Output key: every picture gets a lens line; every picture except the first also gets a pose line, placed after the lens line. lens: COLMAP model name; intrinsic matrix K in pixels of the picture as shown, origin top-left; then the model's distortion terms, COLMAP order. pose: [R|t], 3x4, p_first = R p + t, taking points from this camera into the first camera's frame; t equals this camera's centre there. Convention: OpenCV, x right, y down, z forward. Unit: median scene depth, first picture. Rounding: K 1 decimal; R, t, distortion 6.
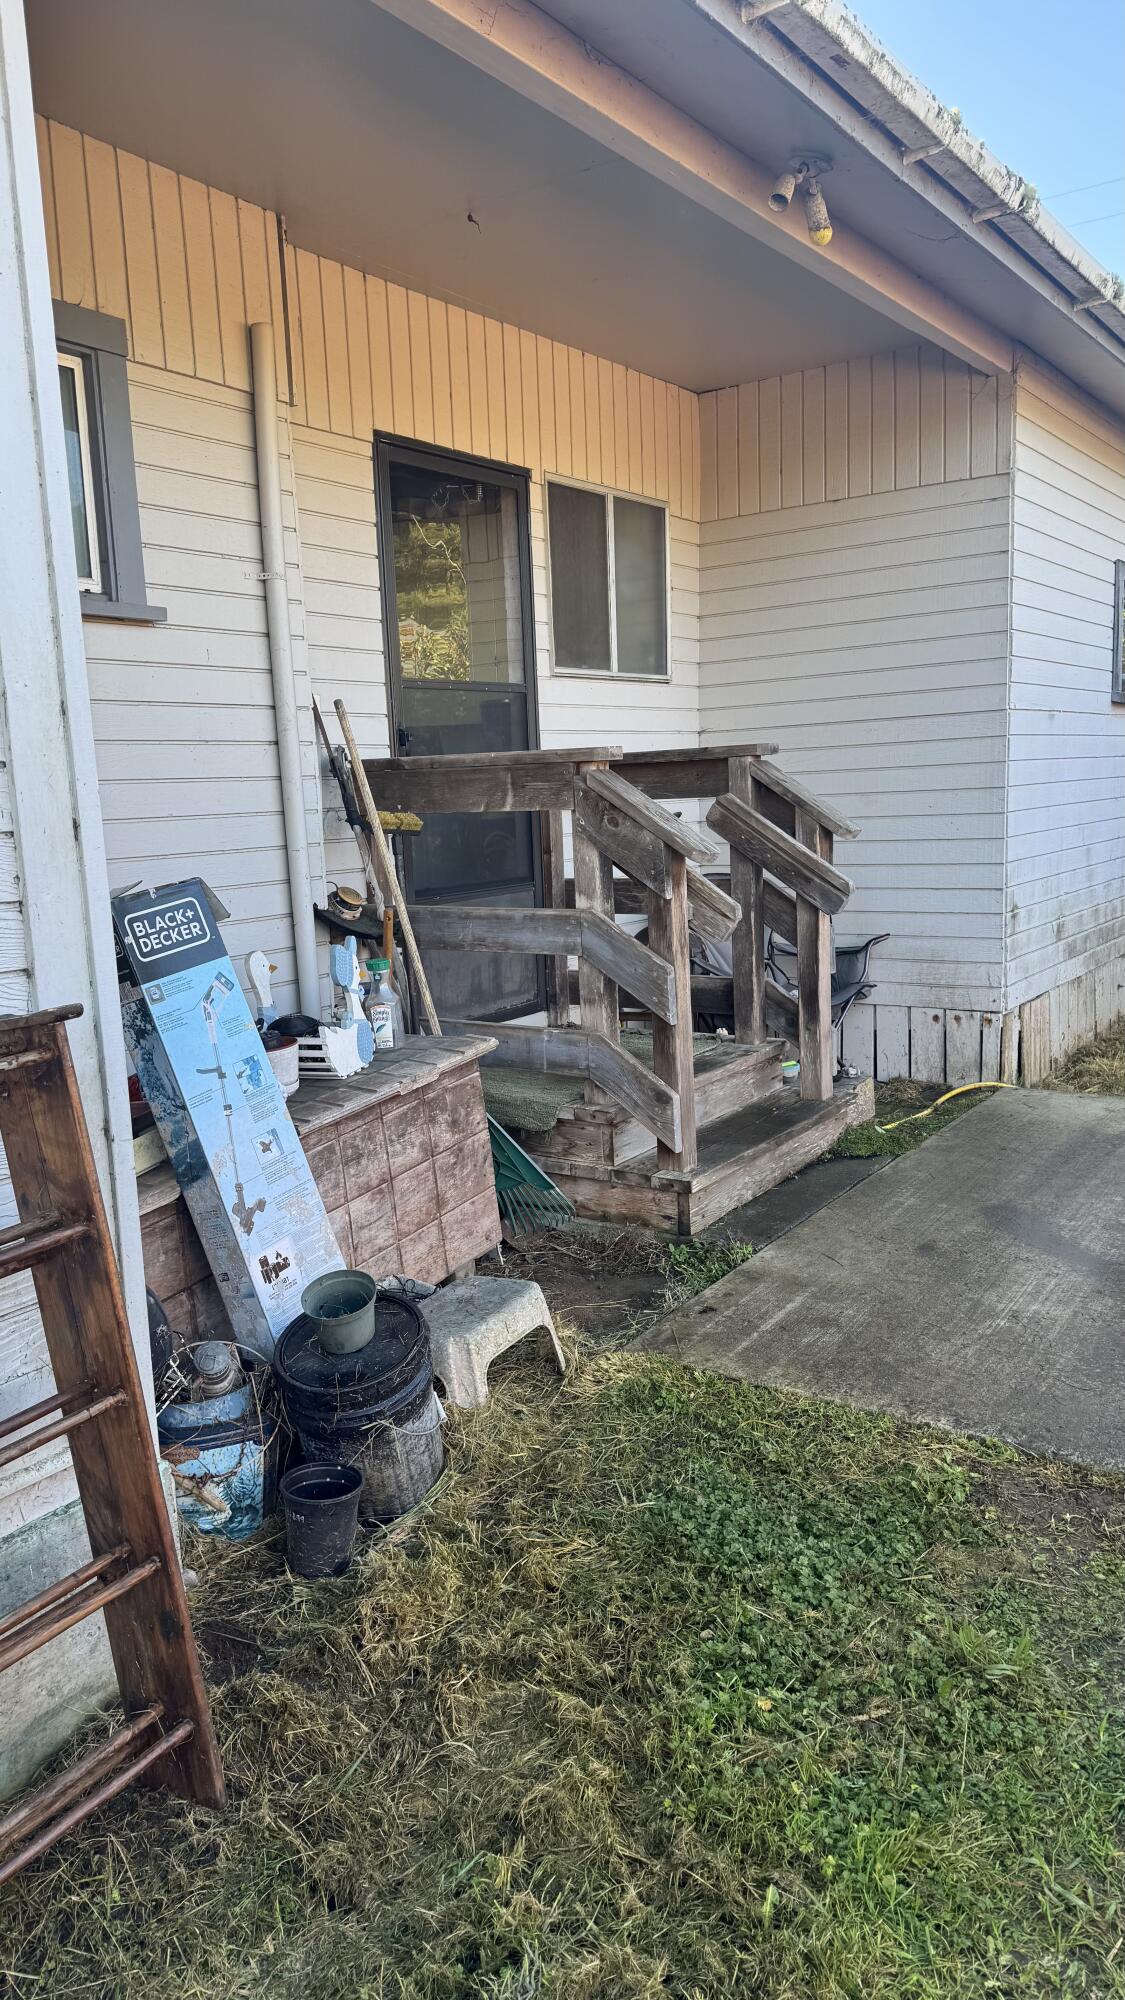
lens RADIAL K [[1388.5, 0, 555.4], [0, 1388.5, 993.8], [0, 0, 1]] dist [0.177963, -0.325286]
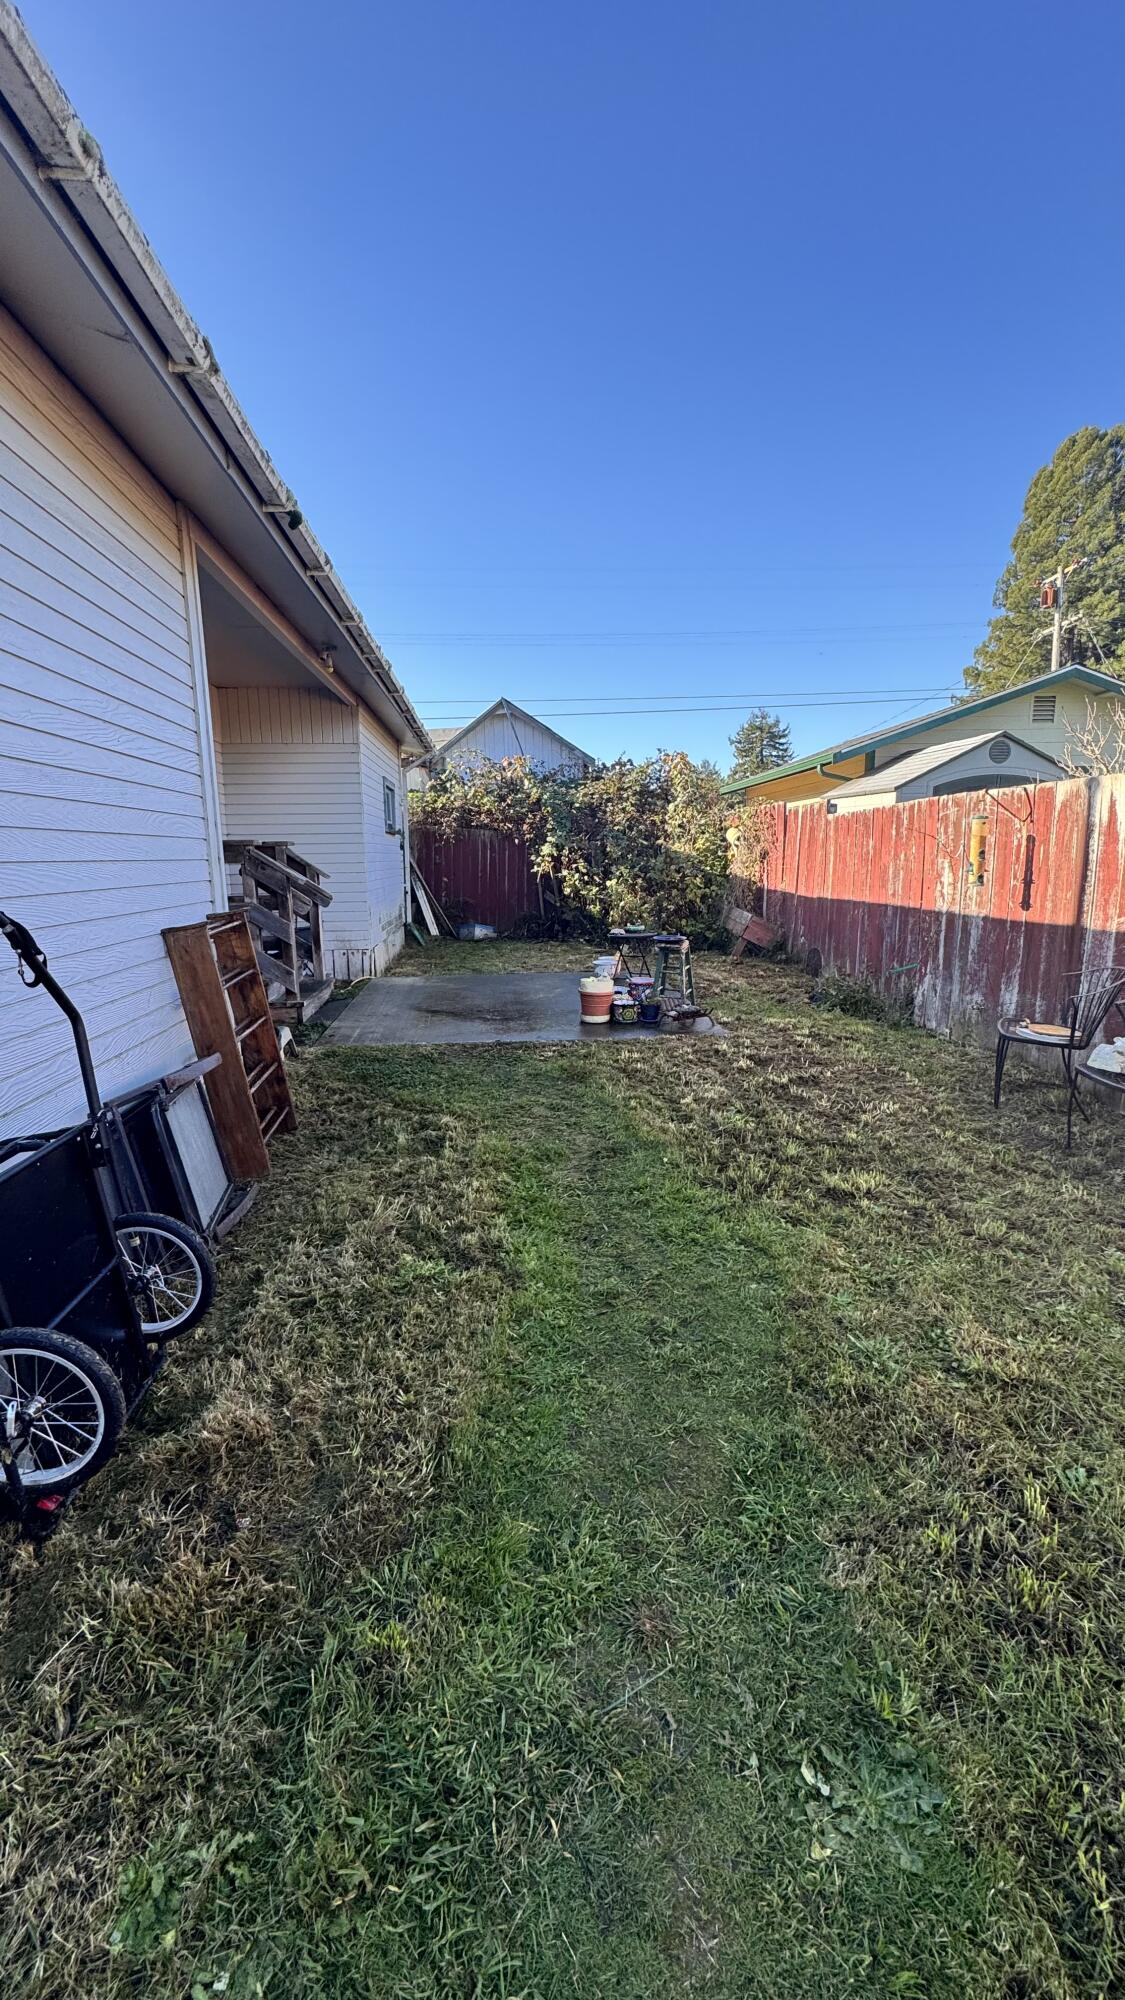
lens RADIAL K [[798.7, 0, 562.5], [0, 798.7, 1000.0], [0, 0, 1]] dist [-0.002121, -0.000069]
pose [[0.774097, -0.085612, 0.627252, -0.405740], [0.076654, 0.996199, 0.041370, 0.087074], [-0.628409, 0.016058, 0.777717, -0.438112]]
